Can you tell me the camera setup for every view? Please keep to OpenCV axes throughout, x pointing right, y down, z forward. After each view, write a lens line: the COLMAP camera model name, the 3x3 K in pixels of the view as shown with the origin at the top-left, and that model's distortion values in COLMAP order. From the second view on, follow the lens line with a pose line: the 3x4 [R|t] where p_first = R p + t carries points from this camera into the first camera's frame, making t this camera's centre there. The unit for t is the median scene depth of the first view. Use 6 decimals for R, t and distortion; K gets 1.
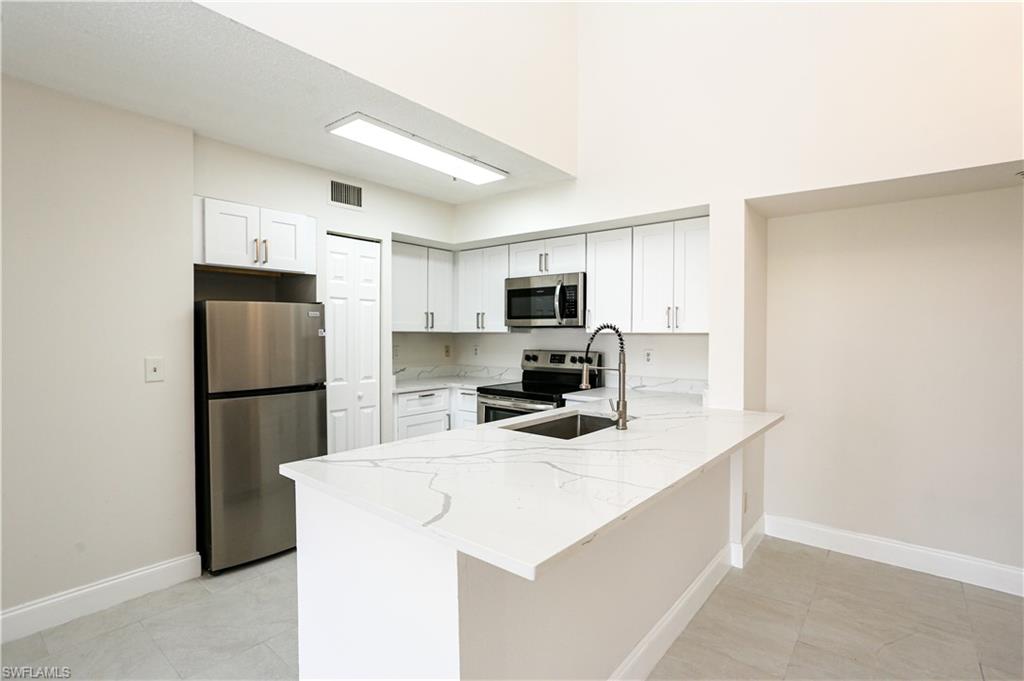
lens RADIAL K [[490.7, 0, 513.8], [0, 490.7, 341.2], [0, 0, 1]] dist [-0.065894, 0.027454]
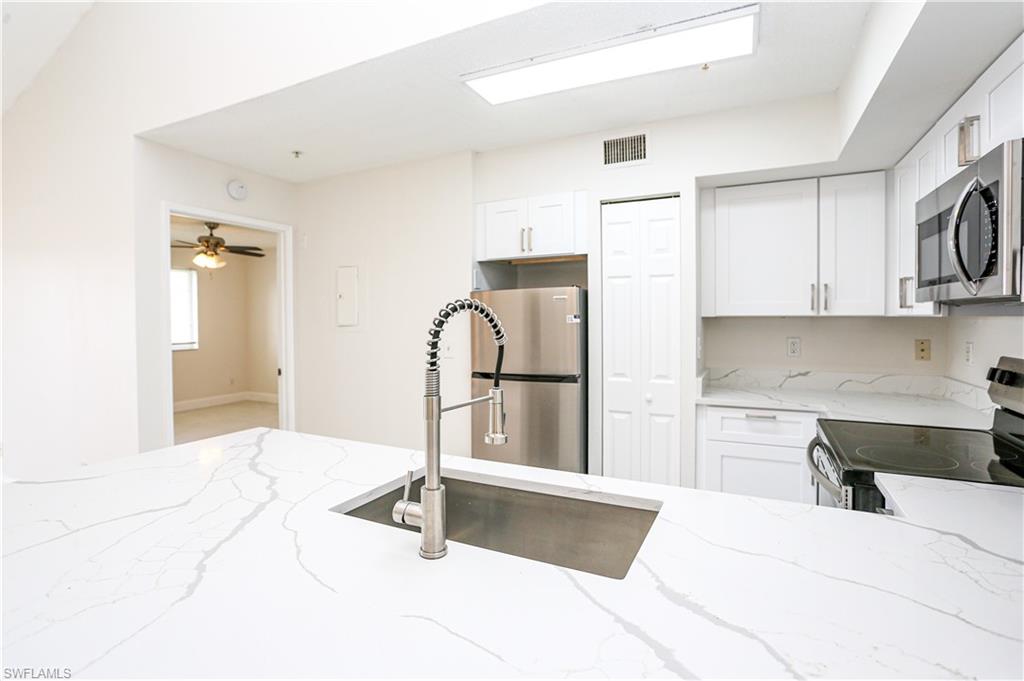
lens RADIAL K [[490.7, 0, 514.5], [0, 490.7, 318.3], [0, 0, 1]] dist [-0.065894, 0.027454]
pose [[0.220415, -0.002095, -0.975404, 0.388550], [-0.009453, 0.999946, -0.004284, -0.011844], [0.975360, 0.010165, 0.220383, 0.597630]]
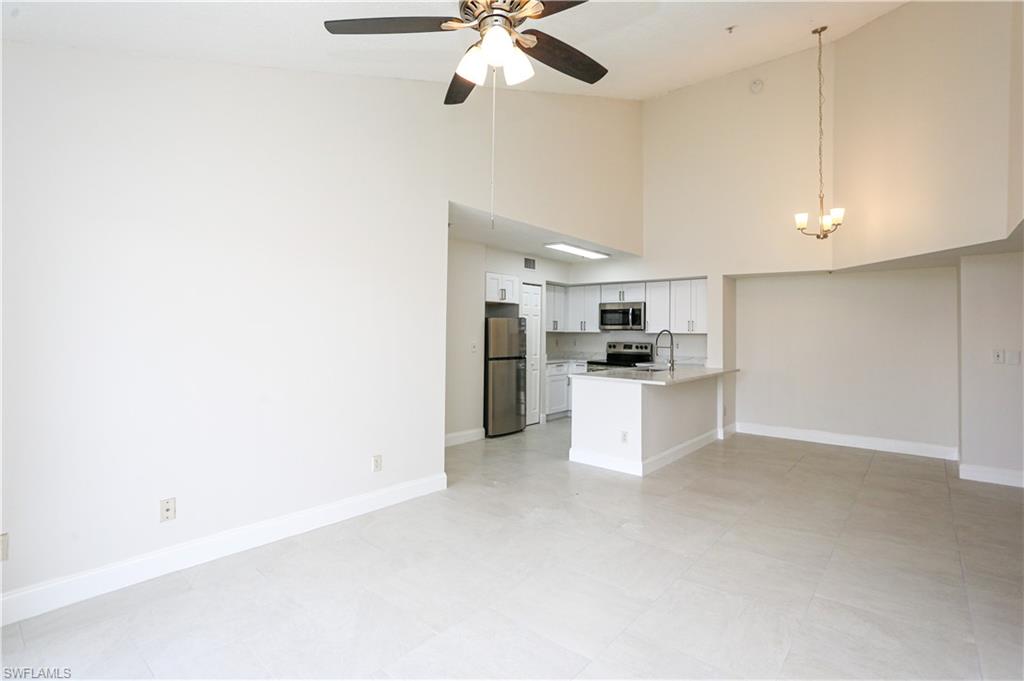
lens RADIAL K [[490.7, 0, 508.7], [0, 490.7, 324.3], [0, 0, 1]] dist [-0.065894, 0.027454]
pose [[0.999471, 0.009296, -0.031179, -0.342579], [-0.010304, 0.999424, -0.032340, 0.016398], [0.030861, 0.032644, 0.998990, -0.976511]]
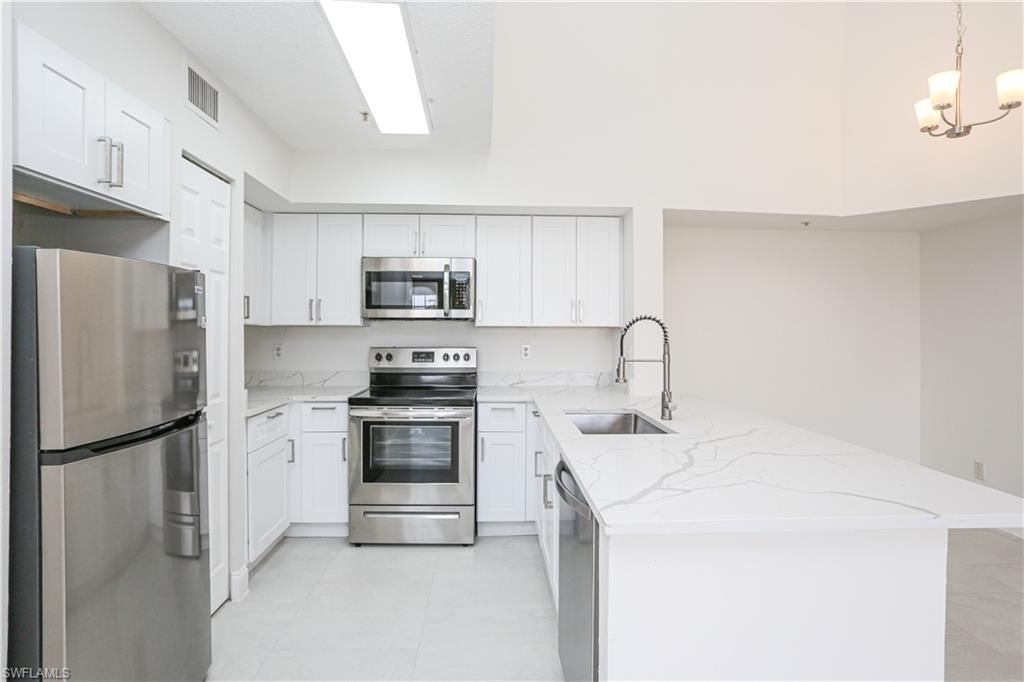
lens RADIAL K [[530.4, 0, 513.3], [0, 530.4, 328.5], [0, 0, 1]] dist [-0.038026, 0.008915]
pose [[0.738999, 0.002490, 0.673702, -0.463814], [0.010098, 0.999840, -0.014772, 0.002196], [-0.673631, 0.017720, 0.738856, 0.243018]]
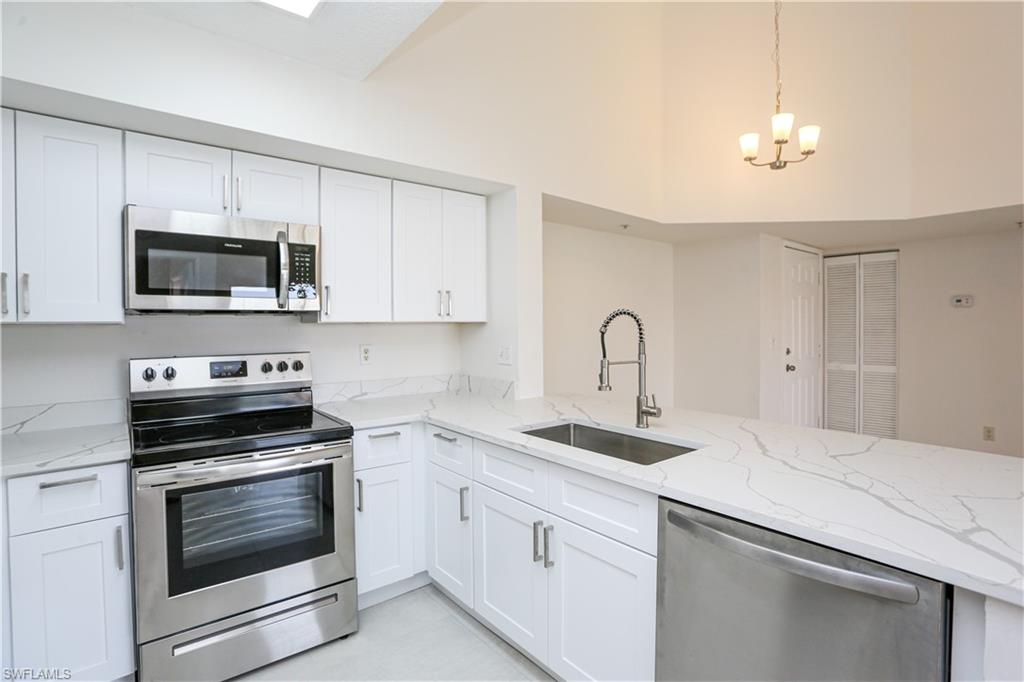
lens RADIAL K [[490.7, 0, 512.1], [0, 490.7, 331.0], [0, 0, 1]] dist [-0.065894, 0.027454]
pose [[0.192011, -0.017280, 0.981241, -0.432791], [0.022000, 0.999669, 0.013300, -0.009265], [-0.981146, 0.019034, 0.192328, 0.647311]]
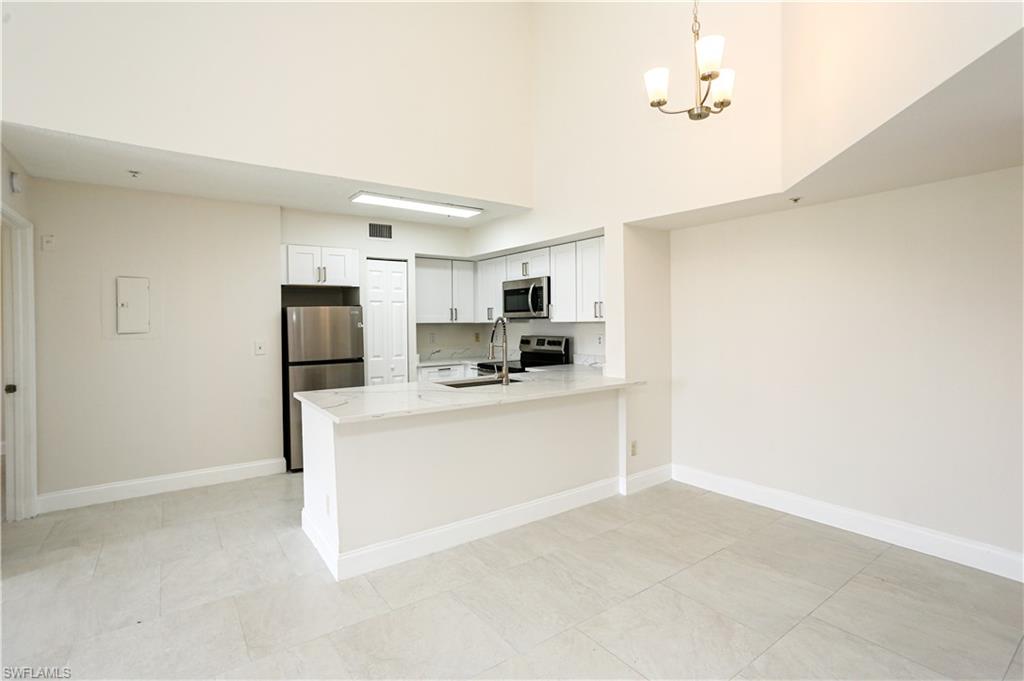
lens RADIAL K [[490.7, 0, 510.0], [0, 490.7, 325.3], [0, 0, 1]] dist [-0.065894, 0.027454]
pose [[0.964934, -0.013494, -0.262147, 0.394864], [0.010493, 0.999862, -0.012844, 0.007037], [0.262284, 0.009643, 0.964943, -0.308548]]
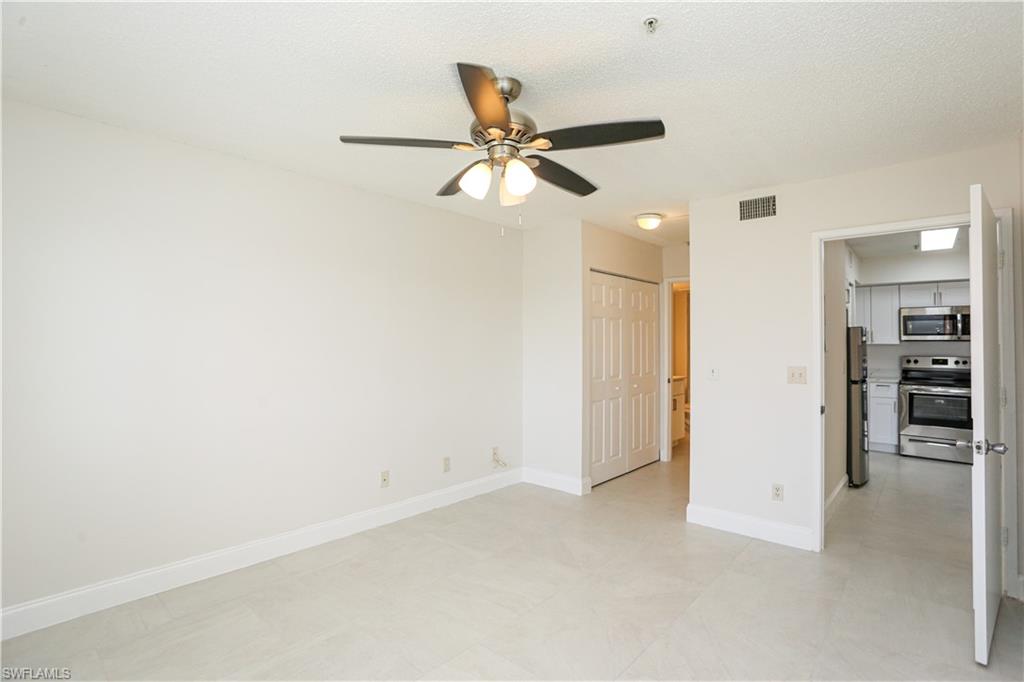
lens RADIAL K [[490.7, 0, 517.2], [0, 490.7, 335.3], [0, 0, 1]] dist [-0.065894, 0.027454]
pose [[0.999321, -0.002490, -0.036747, -1.284989], [0.001417, 0.999573, -0.029183, -0.005454], [0.036804, 0.029111, 0.998898, -0.552889]]
